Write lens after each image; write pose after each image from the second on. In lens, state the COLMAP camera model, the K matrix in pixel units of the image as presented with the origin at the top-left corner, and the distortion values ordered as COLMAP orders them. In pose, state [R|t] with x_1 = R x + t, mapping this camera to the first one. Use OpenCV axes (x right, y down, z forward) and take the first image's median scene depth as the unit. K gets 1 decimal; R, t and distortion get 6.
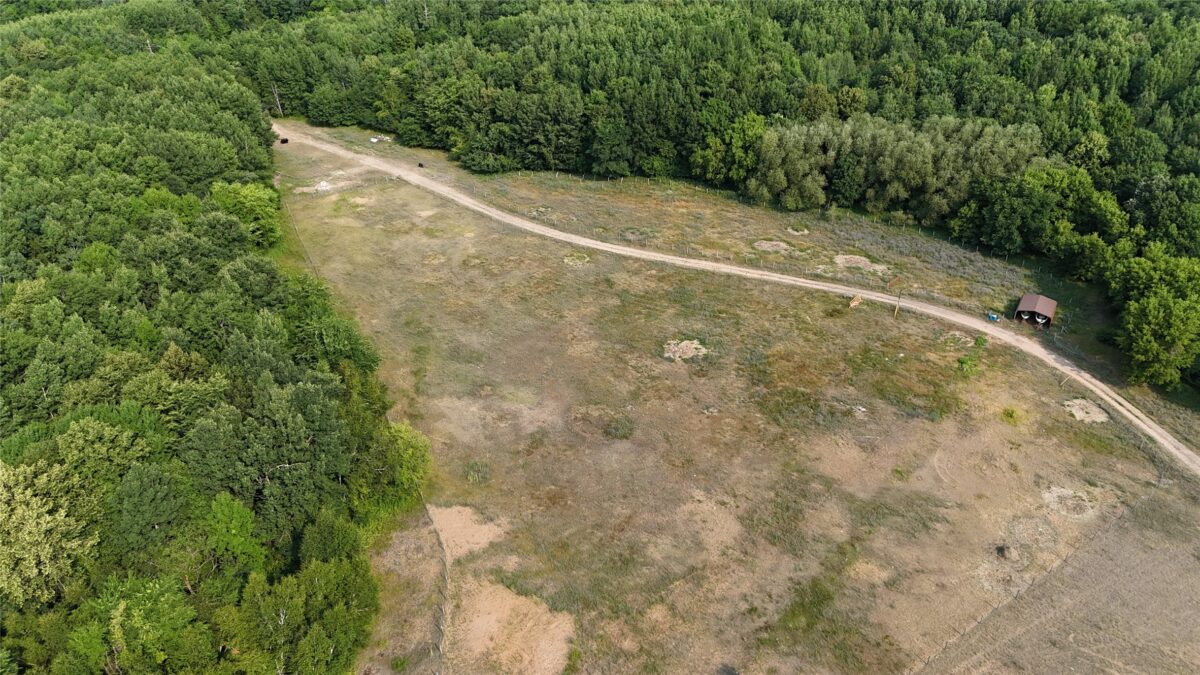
lens RADIAL K [[906.3, 0, 604.2], [0, 906.3, 334.1], [0, 0, 1]] dist [0.064330, -0.062281]
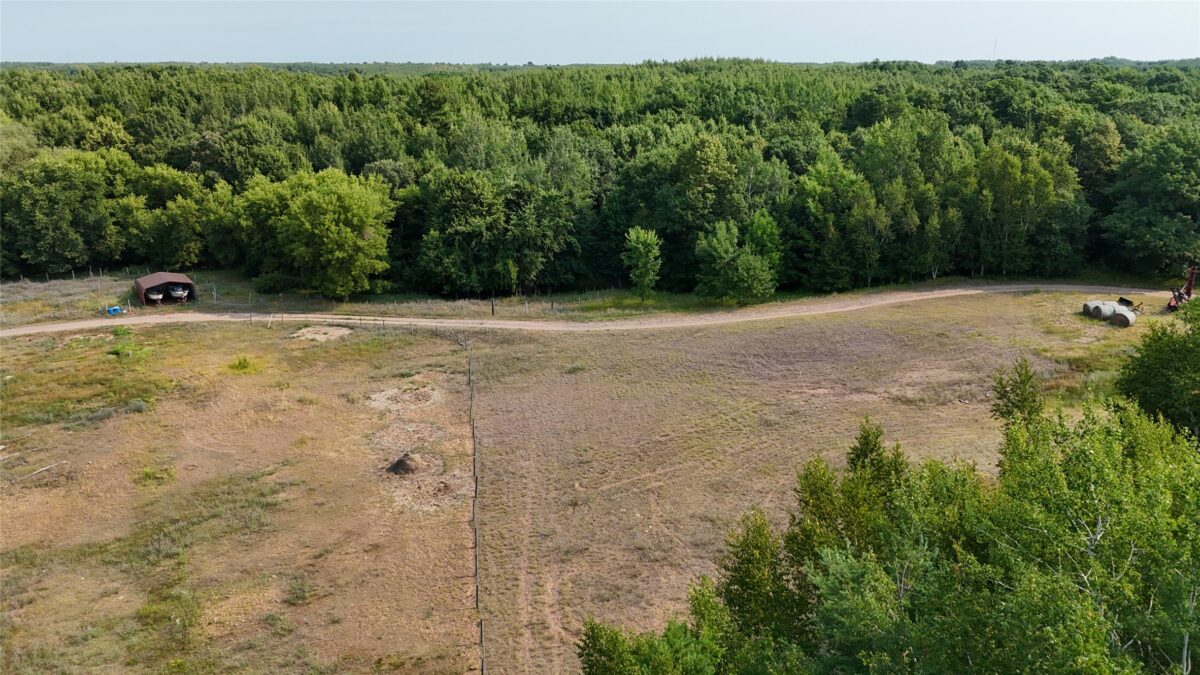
lens RADIAL K [[895.7, 0, 603.5], [0, 895.7, 328.9], [0, 0, 1]] dist [0.087176, -0.097050]
pose [[0.443286, -0.244082, 0.862509, 0.019208], [0.469894, 0.882684, 0.008289, 0.199720], [-0.763346, 0.401613, 0.505974, 0.535843]]
